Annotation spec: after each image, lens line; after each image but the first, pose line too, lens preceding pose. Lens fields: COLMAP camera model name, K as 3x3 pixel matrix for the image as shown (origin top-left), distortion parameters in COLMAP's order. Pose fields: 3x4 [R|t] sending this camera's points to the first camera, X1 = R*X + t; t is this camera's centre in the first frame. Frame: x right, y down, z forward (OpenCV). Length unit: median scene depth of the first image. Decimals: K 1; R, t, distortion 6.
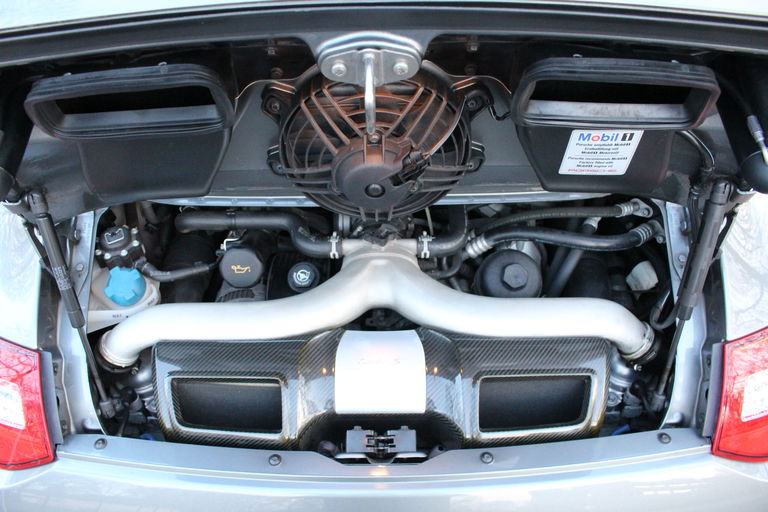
lens RADIAL K [[603.7, 0, 384.0], [0, 603.7, 256.0], [0, 0, 1]] dist [-0.107747, 0.006993]
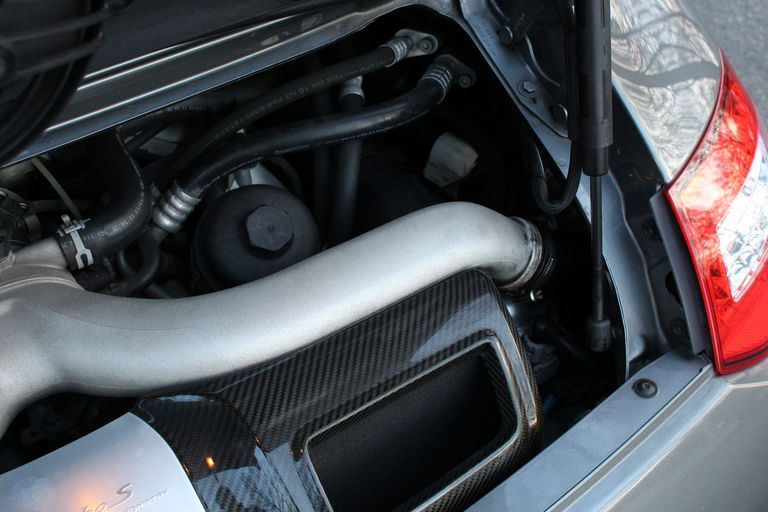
lens RADIAL K [[864.1, 0, 384.0], [0, 864.1, 256.0], [0, 0, 1]] dist [-0.093474, 0.014805]
pose [[0.835688, -0.382178, 0.394417, 0.000347], [0.376239, 0.921558, 0.095789, 0.021443], [-0.400087, 0.068346, 0.913925, 0.295608]]
